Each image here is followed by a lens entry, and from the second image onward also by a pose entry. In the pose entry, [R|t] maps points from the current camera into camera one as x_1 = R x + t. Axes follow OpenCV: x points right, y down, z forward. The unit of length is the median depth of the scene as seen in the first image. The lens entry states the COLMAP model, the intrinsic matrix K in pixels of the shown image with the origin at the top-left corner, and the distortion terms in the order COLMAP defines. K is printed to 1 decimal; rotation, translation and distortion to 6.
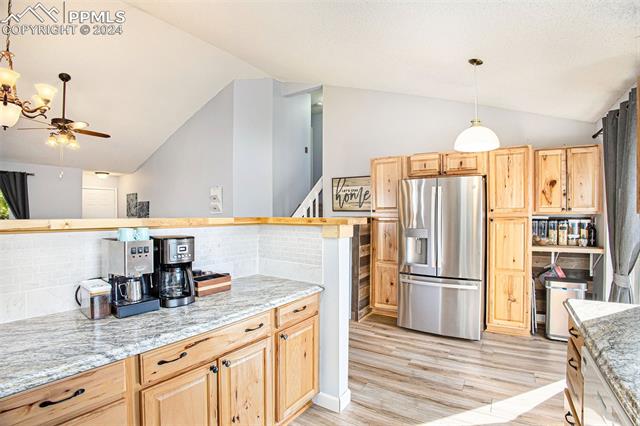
lens RADIAL K [[305.3, 0, 325.3], [0, 305.3, 214.7], [0, 0, 1]] dist [-0.146323, 0.037151]
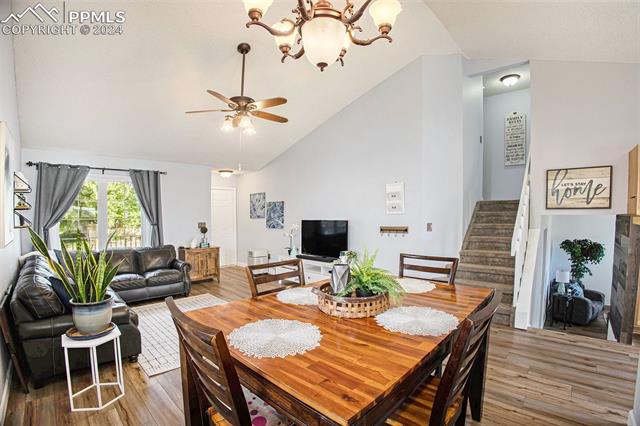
lens RADIAL K [[296.0, 0, 320.0], [0, 296.0, 213.0], [0, 0, 1]] dist [-0.099095, 0.001451]
pose [[0.986082, -0.012675, -0.165773, -0.480860], [0.012019, 0.999915, -0.004957, -0.005120], [0.165822, 0.002896, 0.986151, 0.157668]]
